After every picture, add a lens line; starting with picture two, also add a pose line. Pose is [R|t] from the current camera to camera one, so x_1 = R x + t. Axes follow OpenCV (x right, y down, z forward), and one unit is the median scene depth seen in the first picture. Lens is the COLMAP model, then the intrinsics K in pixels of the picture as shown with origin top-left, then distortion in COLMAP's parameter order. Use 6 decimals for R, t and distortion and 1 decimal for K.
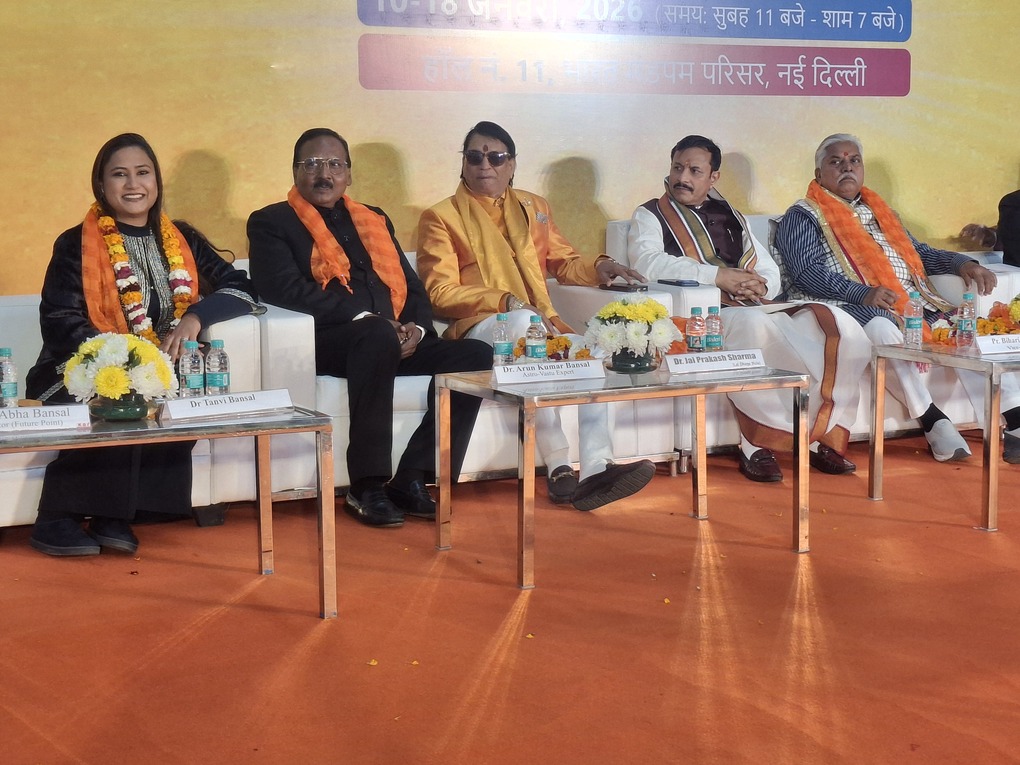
lens RADIAL K [[1687.9, 0, 510.0], [0, 1687.9, 382.5], [0, 0, 1]] dist [0.153081, -0.020287]
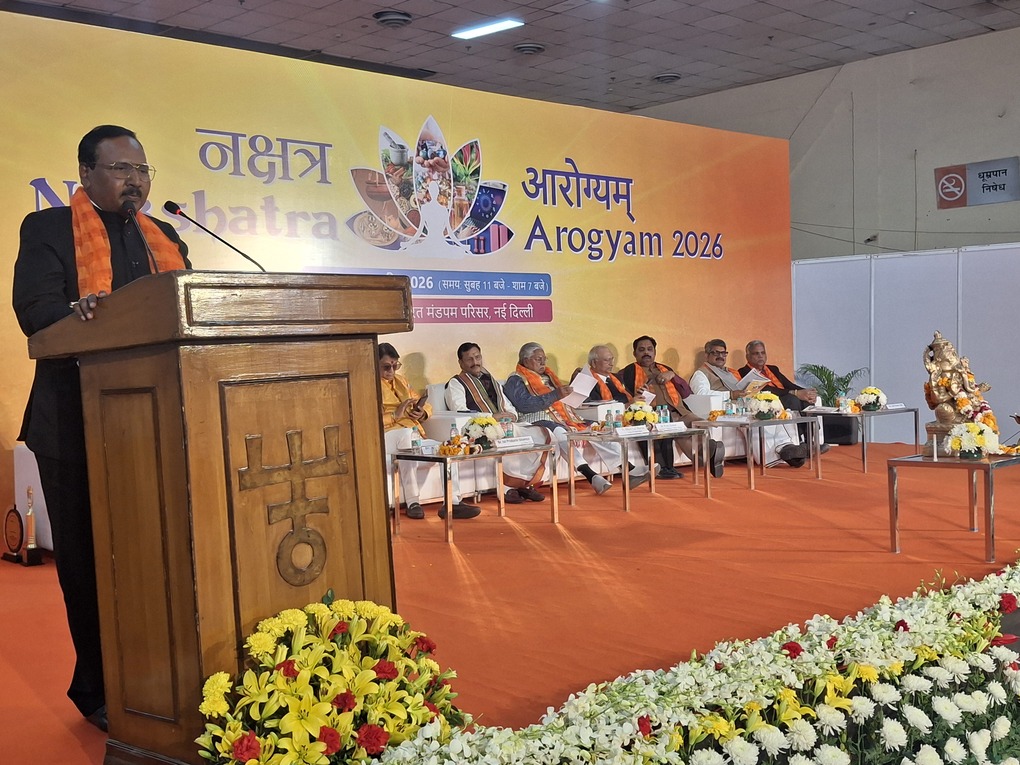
lens RADIAL K [[1134.8, 0, 515.5], [0, 1134.8, 384.1], [0, 0, 1]] dist [0.171998, -0.438212]
pose [[0.963327, -0.036510, 0.265836, -0.291513], [0.063659, 0.993512, -0.094237, 0.056729], [-0.260670, 0.107703, 0.959401, -0.491317]]
